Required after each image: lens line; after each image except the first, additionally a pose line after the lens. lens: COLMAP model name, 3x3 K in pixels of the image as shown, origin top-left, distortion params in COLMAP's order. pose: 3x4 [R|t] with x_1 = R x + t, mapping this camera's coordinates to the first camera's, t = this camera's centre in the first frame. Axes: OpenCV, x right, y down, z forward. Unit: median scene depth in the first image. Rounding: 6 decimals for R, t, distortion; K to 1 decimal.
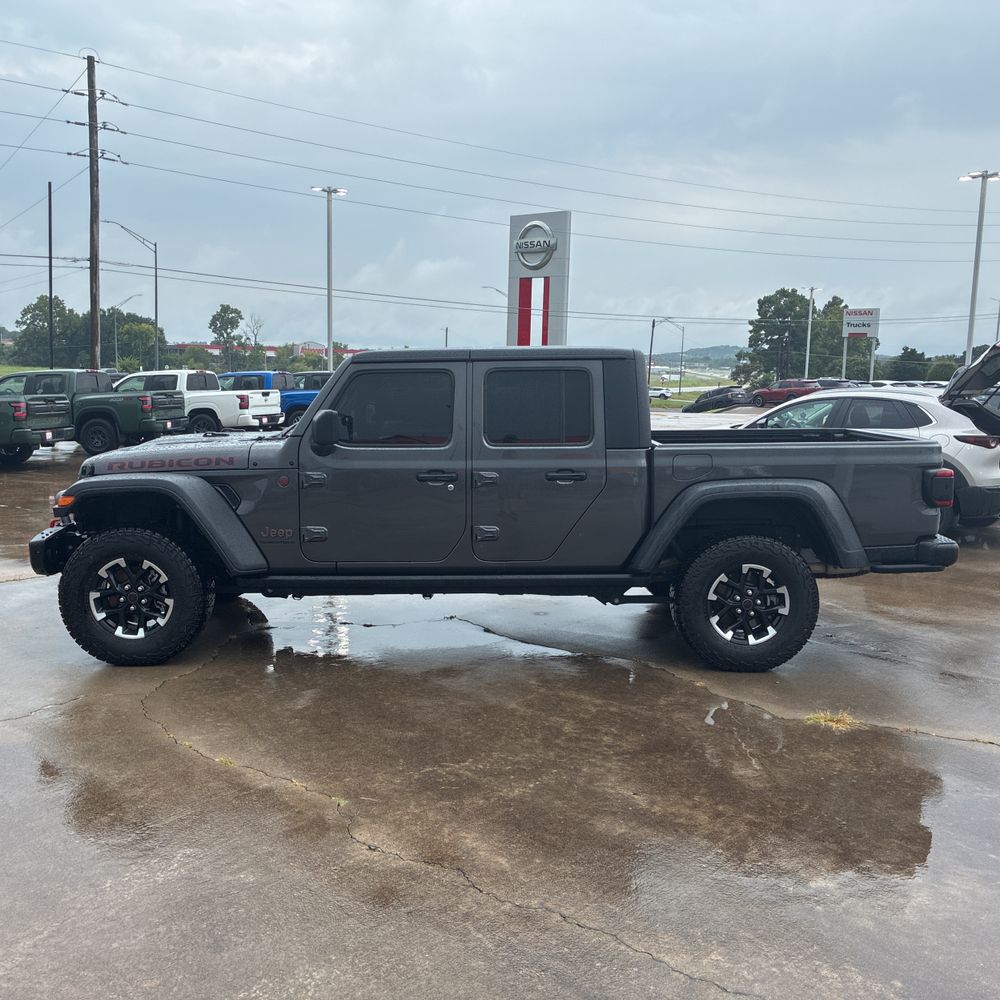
lens RADIAL K [[1007.5, 0, 506.1], [0, 1007.5, 496.5], [0, 0, 1]] dist [0.021133, 0.000000]
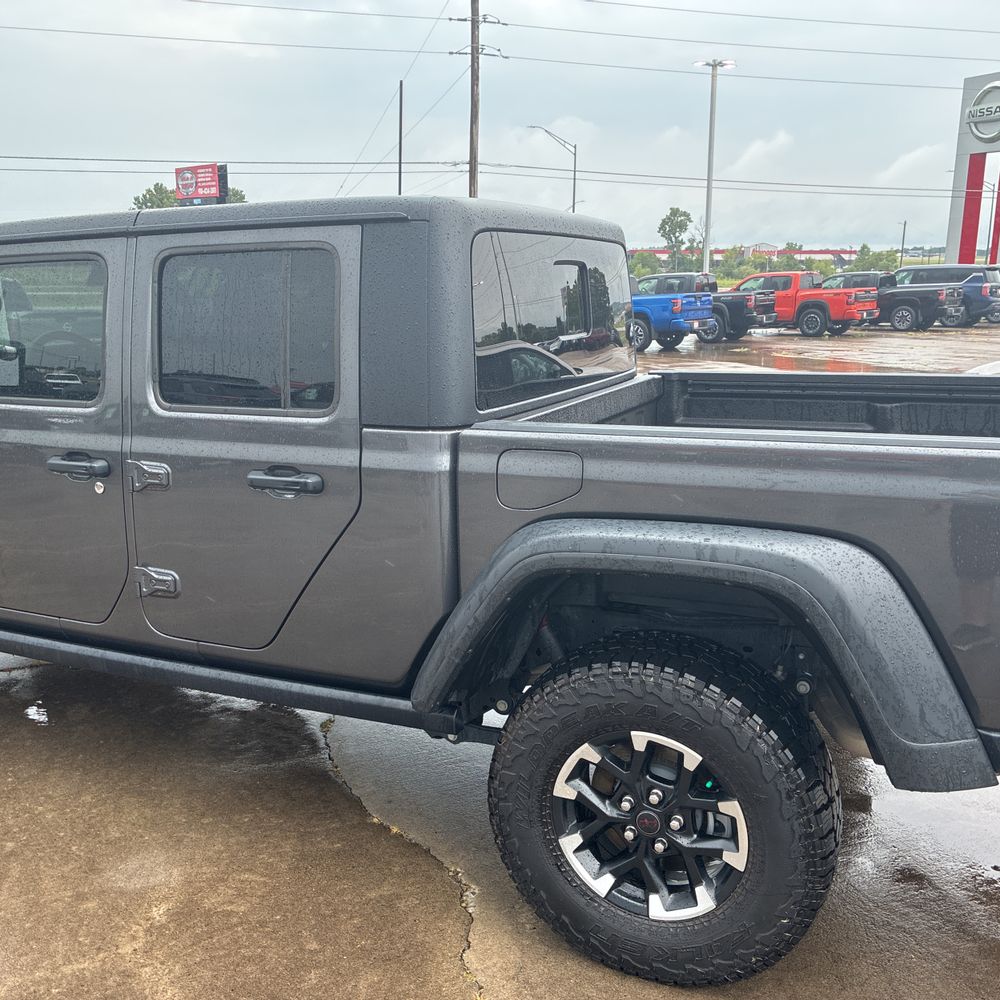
lens RADIAL K [[1007.5, 0, 506.7], [0, 1007.5, 496.8], [0, 0, 1]] dist [0.021133, 0.000000]
pose [[0.906512, 0.075506, -0.415373, 0.316707], [-0.036809, 0.994265, 0.100406, -0.057902], [0.420572, -0.075730, 0.904093, 0.563004]]
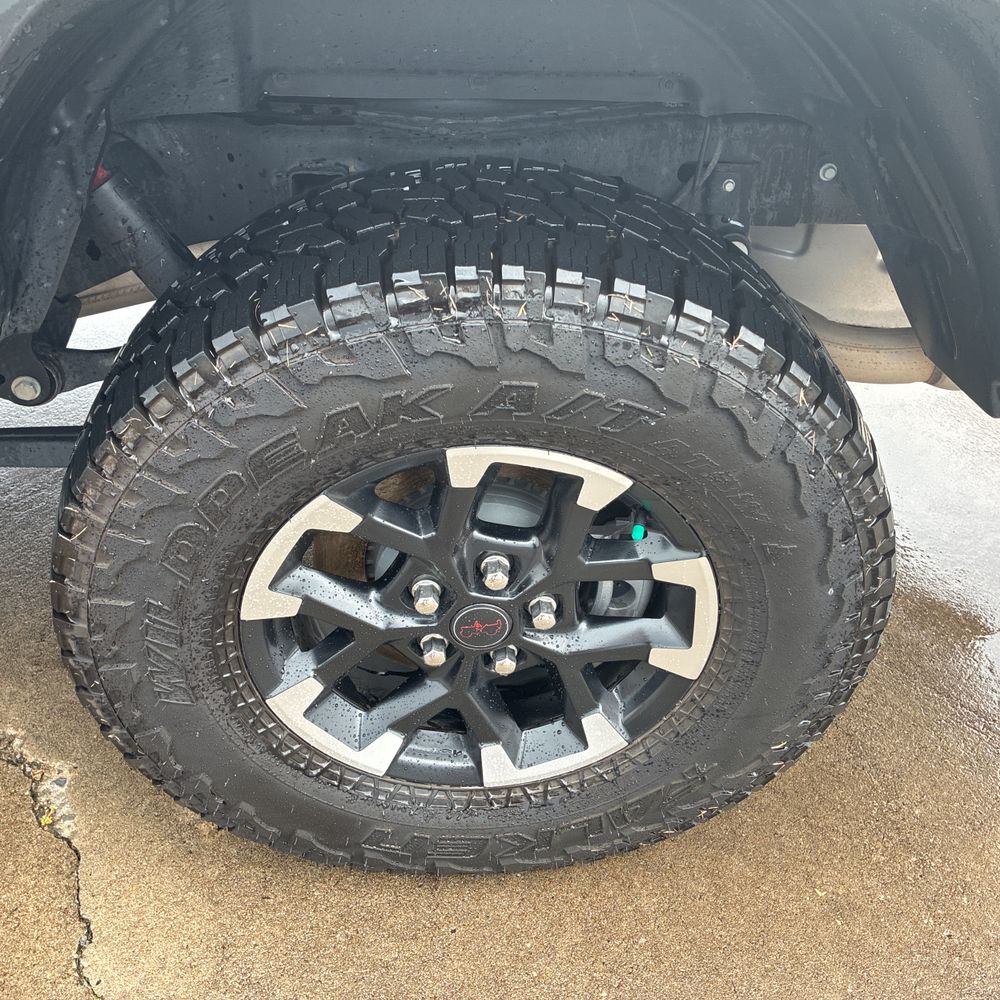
lens RADIAL K [[1007.5, 0, 484.8], [0, 1007.5, 486.8], [0, 0, 1]] dist [0.021133, 0.000000]
pose [[0.998183, 0.008554, 0.059638, 0.209346], [-0.037504, 0.862925, 0.503938, -0.002785], [-0.047153, -0.505259, 0.861678, 0.785967]]
